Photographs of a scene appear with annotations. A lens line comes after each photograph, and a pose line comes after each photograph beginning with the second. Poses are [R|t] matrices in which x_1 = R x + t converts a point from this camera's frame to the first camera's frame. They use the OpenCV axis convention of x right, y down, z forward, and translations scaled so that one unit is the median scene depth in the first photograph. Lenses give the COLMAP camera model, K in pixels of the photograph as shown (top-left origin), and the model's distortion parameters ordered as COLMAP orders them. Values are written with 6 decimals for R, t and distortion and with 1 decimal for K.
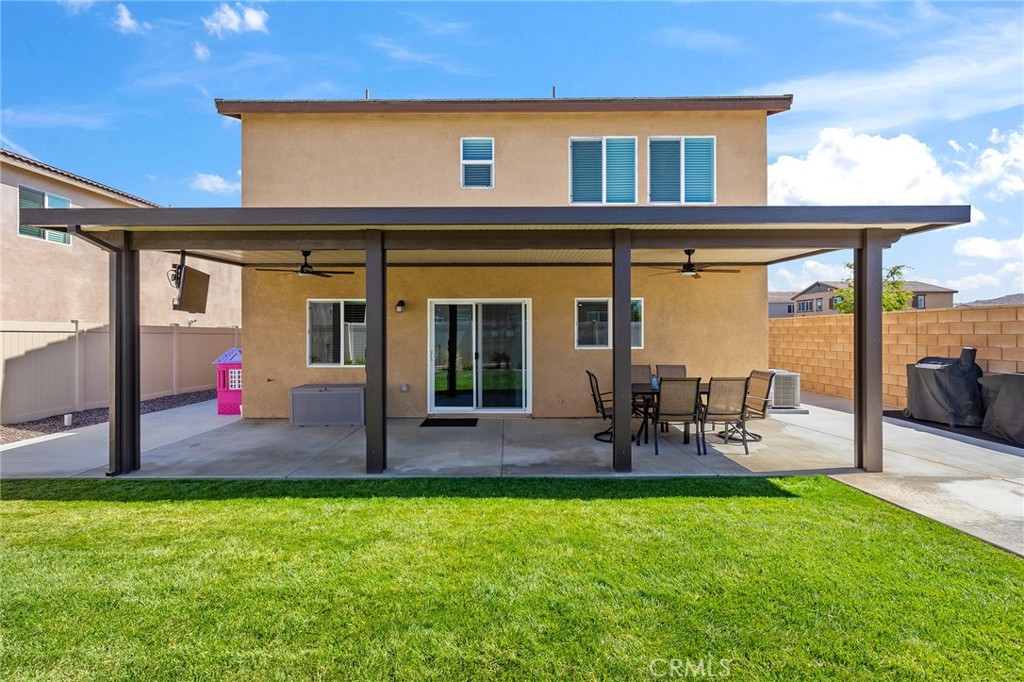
lens RADIAL K [[425.8, 0, 516.3], [0, 425.8, 336.4], [0, 0, 1]] dist [-0.000029, -0.000154]
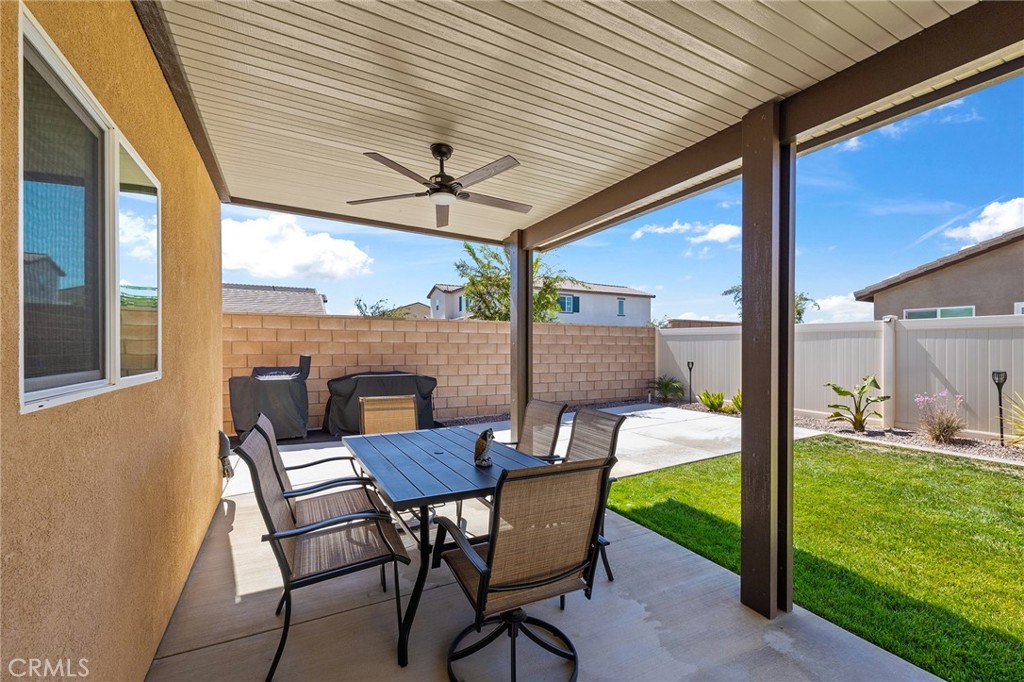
lens RADIAL K [[435.1, 0, 504.4], [0, 435.1, 352.7], [0, 0, 1]] dist [0.001839, 0.000076]
pose [[-0.449196, -0.009108, 0.893387, -0.035773], [-0.003050, 0.999958, 0.008661, 0.009632], [-0.893428, 0.001165, -0.449205, 0.931367]]
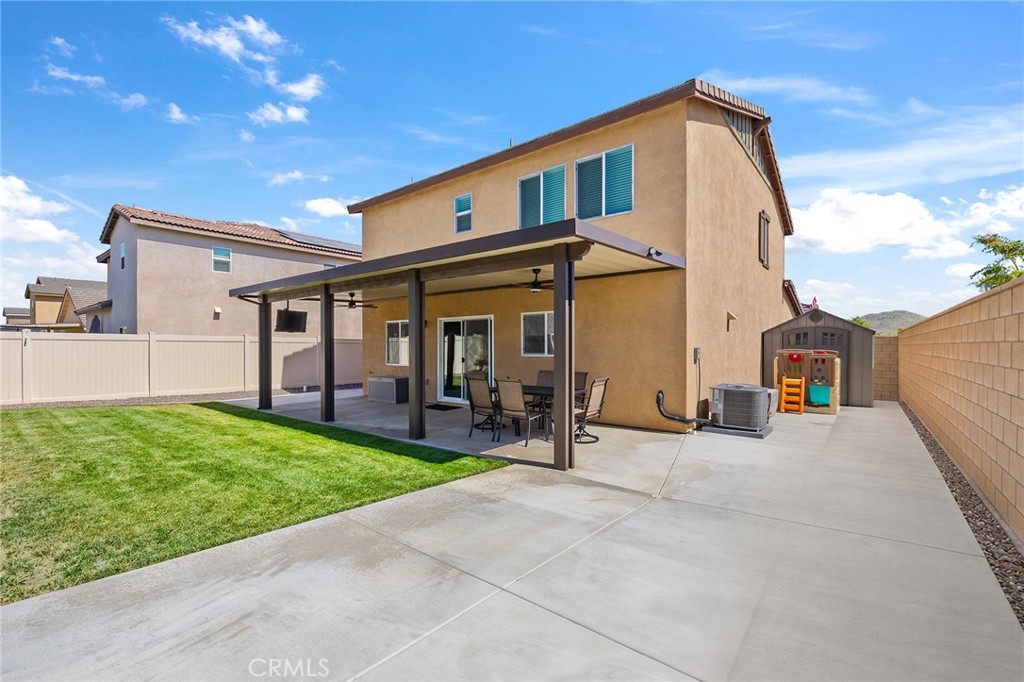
lens RADIAL K [[447.5, 0, 523.7], [0, 447.5, 347.1], [0, 0, 1]] dist [0.001795, -0.000030]
pose [[0.784430, 0.002793, -0.620212, 0.919616], [-0.000531, 0.999993, 0.003832, -0.000228], [0.620218, -0.002677, 0.784425, 0.028523]]
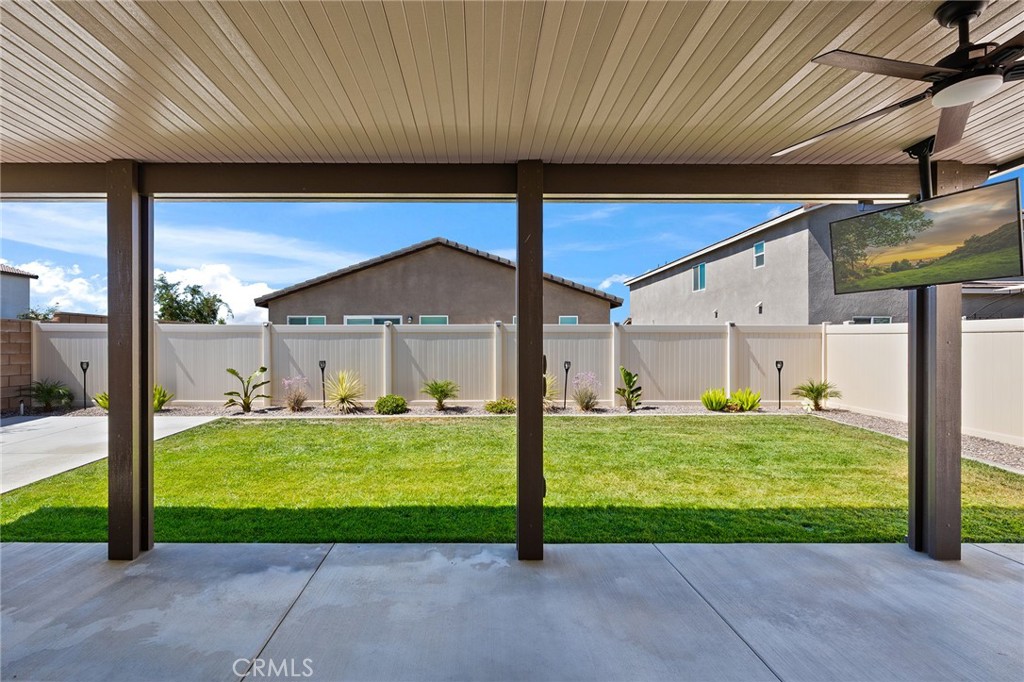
lens RADIAL K [[443.3, 0, 480.0], [0, 443.3, 344.2], [0, 0, 1]] dist [0.002610, 0.000074]
pose [[-0.999968, 0.002904, -0.007465, -0.157671], [0.002917, 0.999994, -0.001725, 0.004650], [0.007460, -0.001747, -0.999971, 1.031286]]
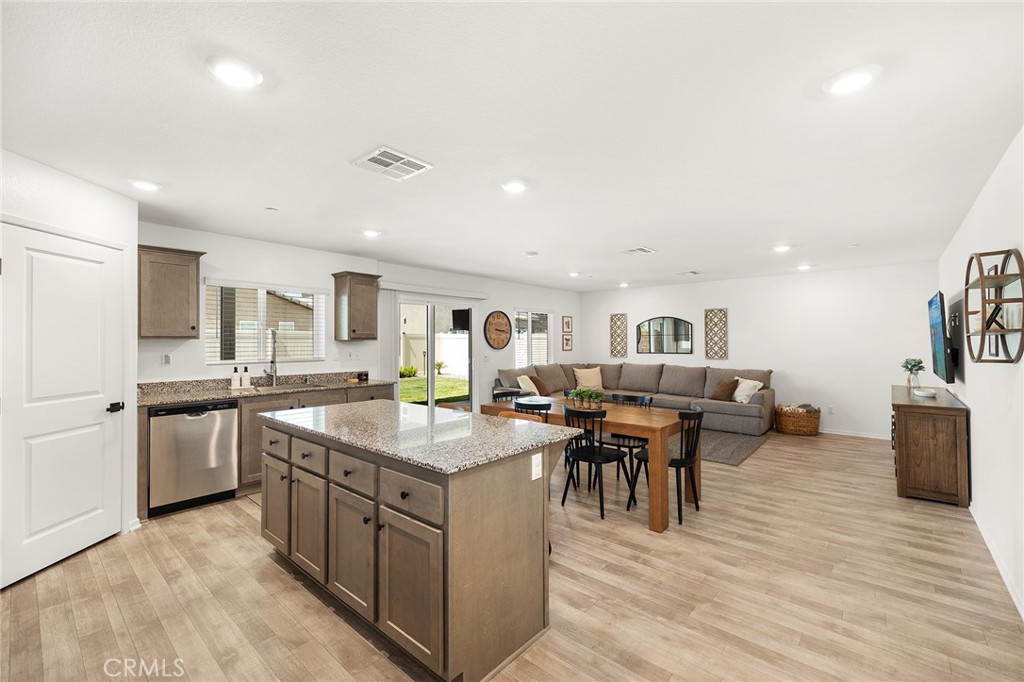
lens RADIAL K [[431.1, 0, 506.8], [0, 431.1, 337.7], [0, 0, 1]] dist [0.002451, -0.000198]
pose [[-0.660794, -0.002938, -0.750562, 0.456826], [0.005743, 0.999943, -0.008971, -0.000270], [0.750546, -0.010238, -0.660739, 1.688638]]
